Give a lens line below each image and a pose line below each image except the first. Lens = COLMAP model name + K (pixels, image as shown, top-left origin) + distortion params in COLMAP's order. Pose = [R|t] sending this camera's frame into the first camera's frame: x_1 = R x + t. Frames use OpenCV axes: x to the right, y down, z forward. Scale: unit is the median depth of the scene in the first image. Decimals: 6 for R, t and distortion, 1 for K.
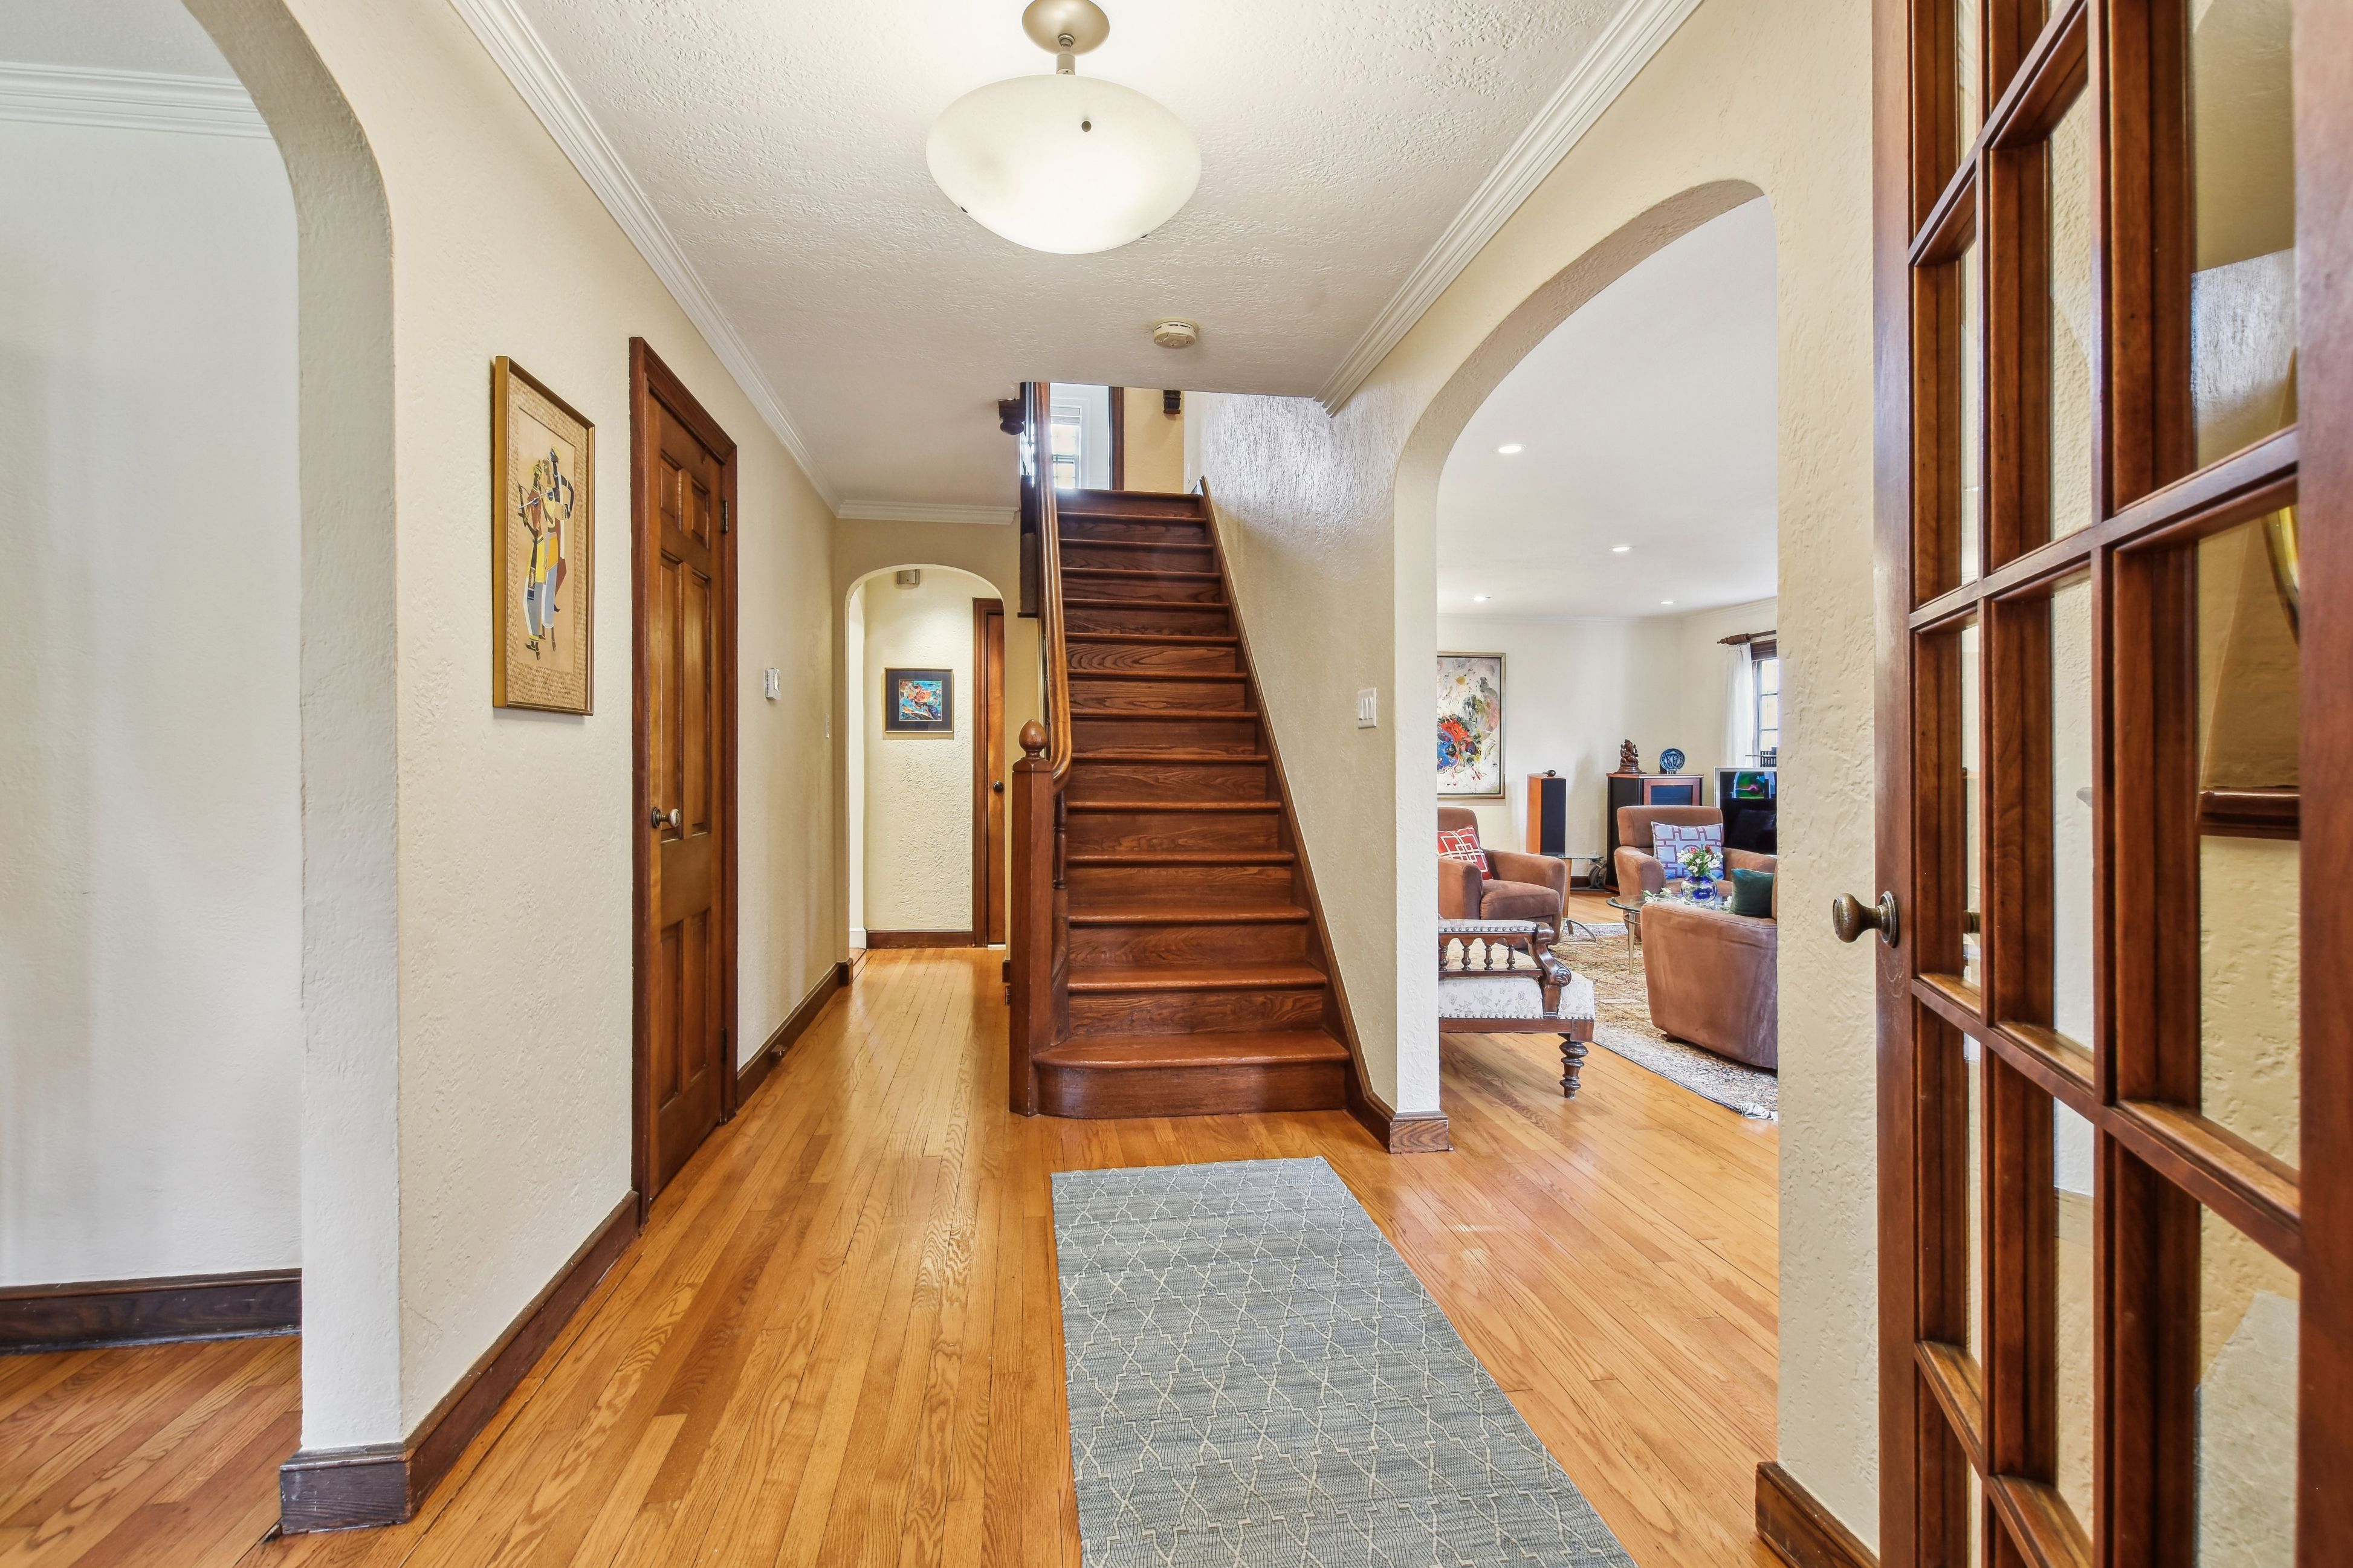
lens RADIAL K [[1036.3, 0, 1176.1], [0, 1036.3, 774.0], [0, 0, 1]] dist [0.000376, -0.000753]
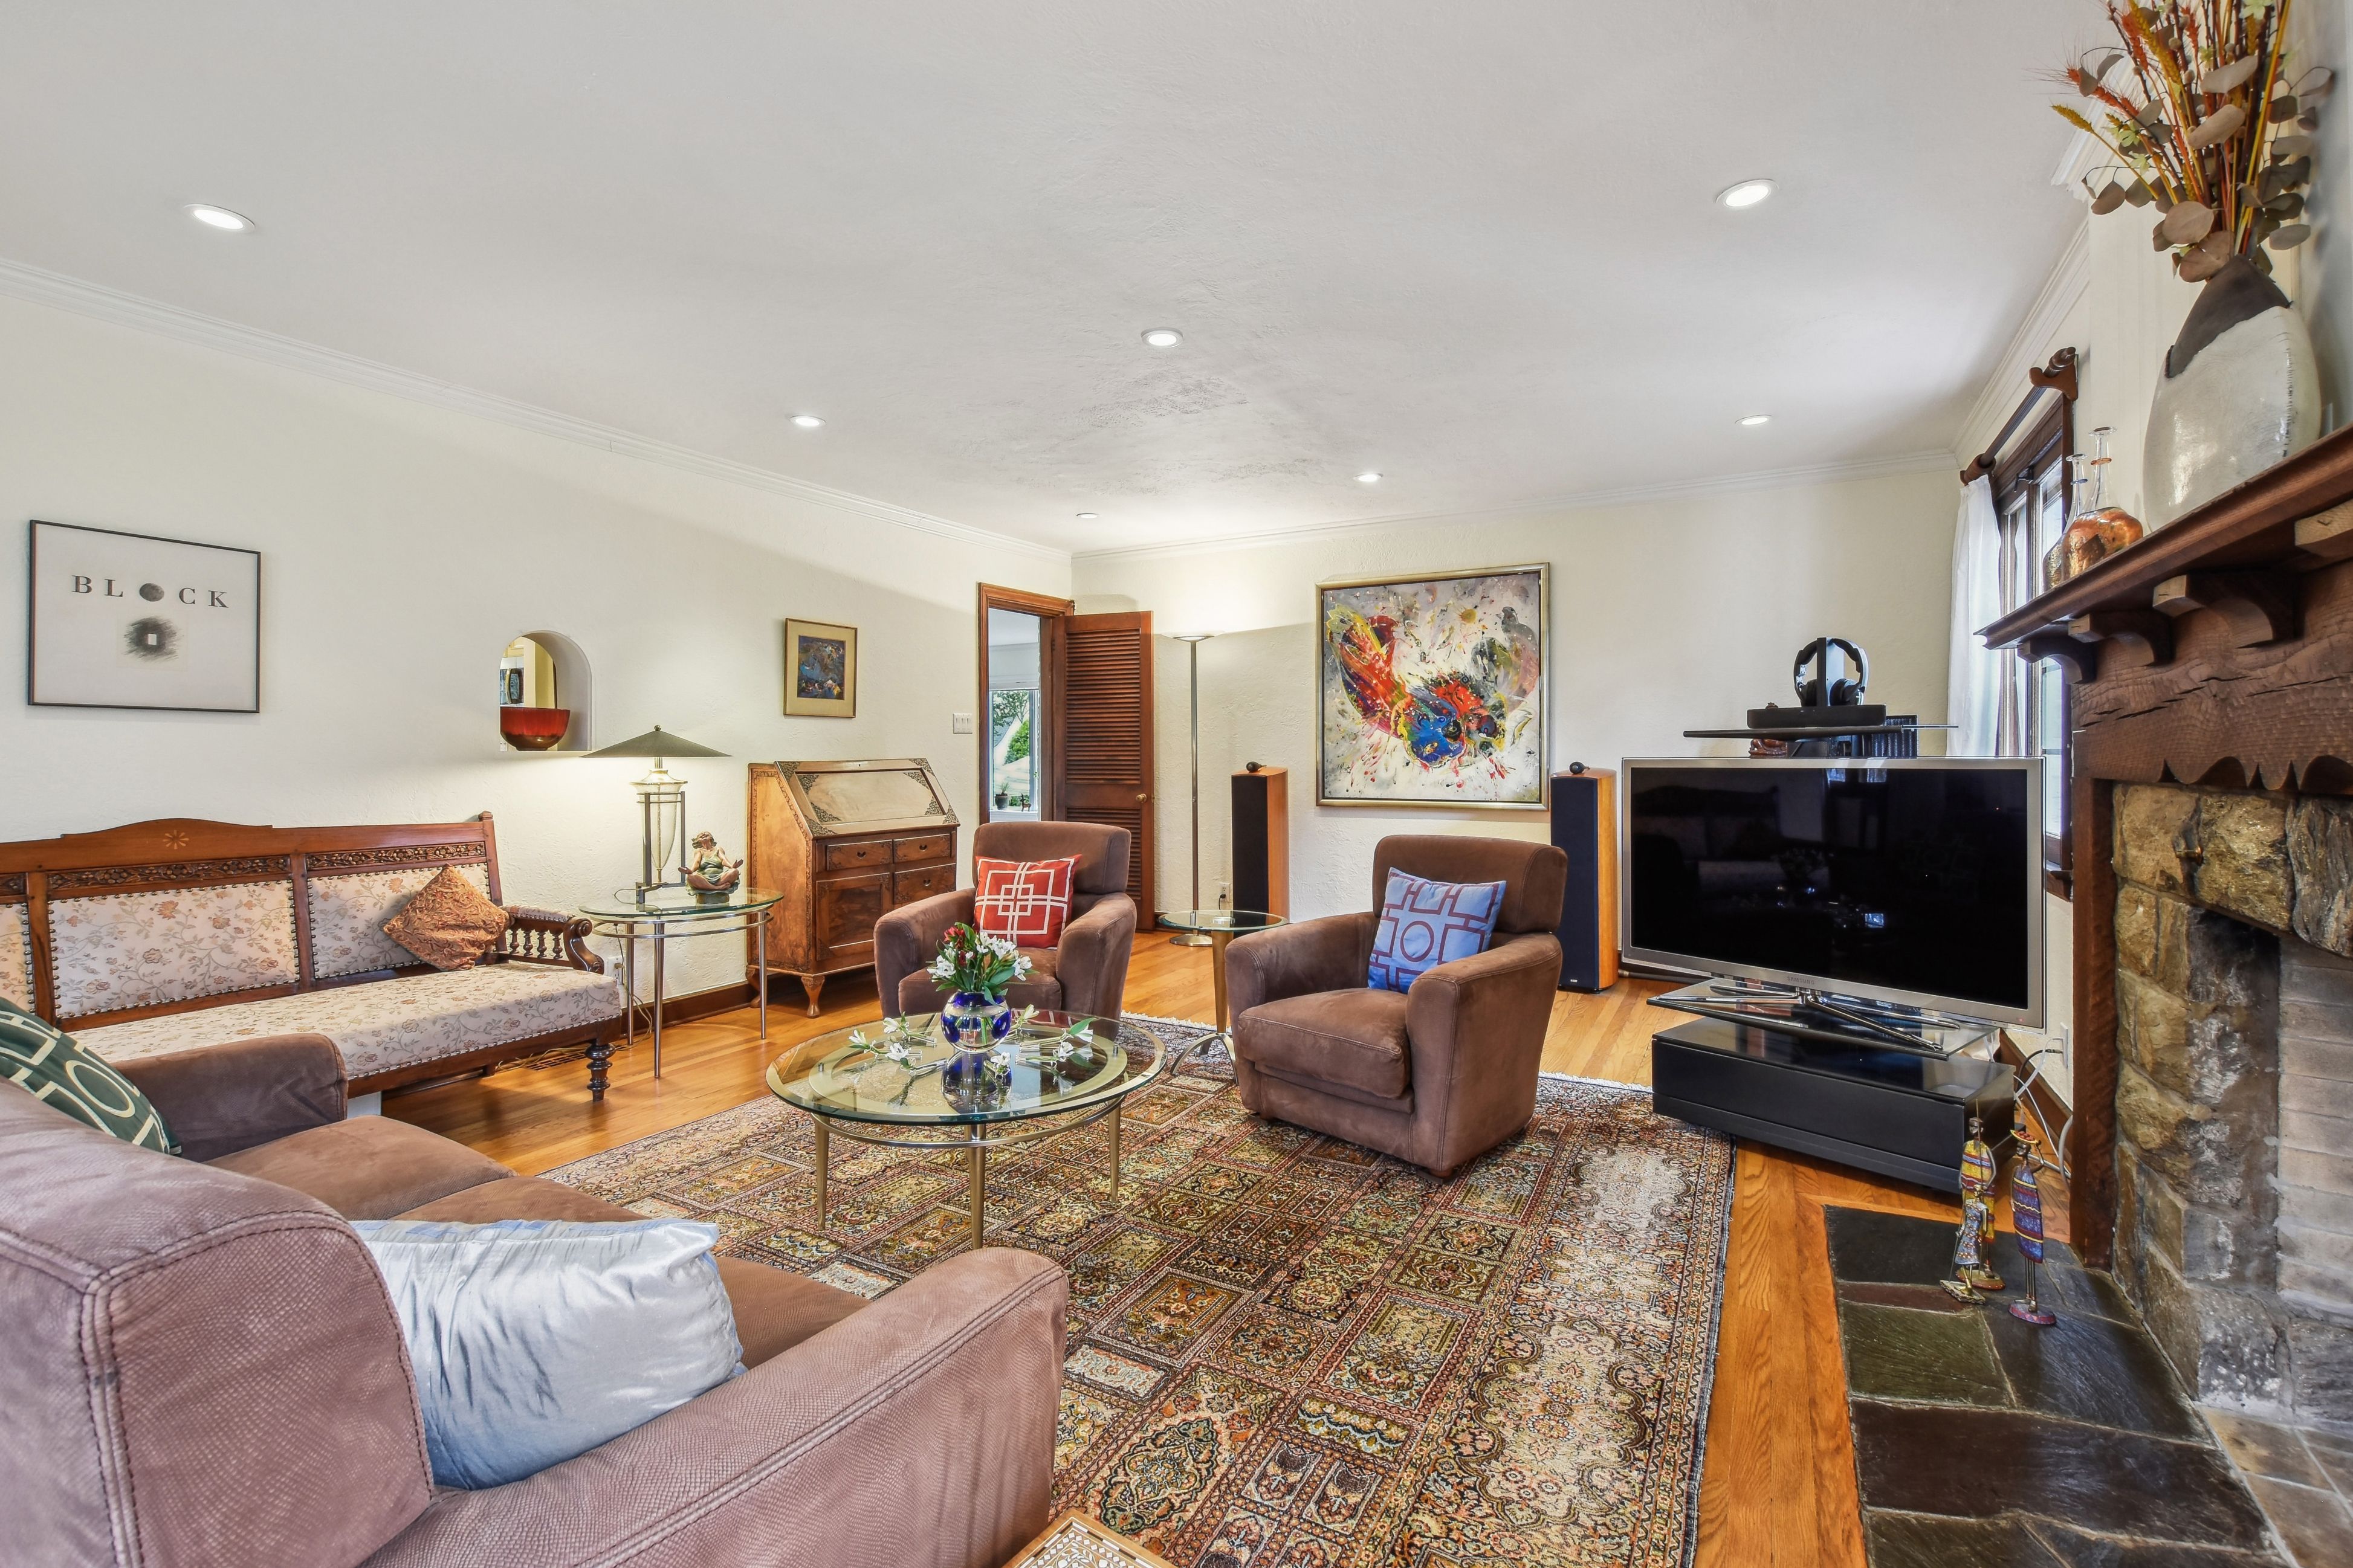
lens RADIAL K [[1036.3, 0, 1176.1], [0, 1036.3, 774.0], [0, 0, 1]] dist [0.000376, -0.000753]
pose [[0.795053, 0.004969, -0.606520, 0.509553], [-0.001757, 0.999981, 0.005889, -0.000084], [0.606538, -0.003616, 0.795047, 0.407002]]
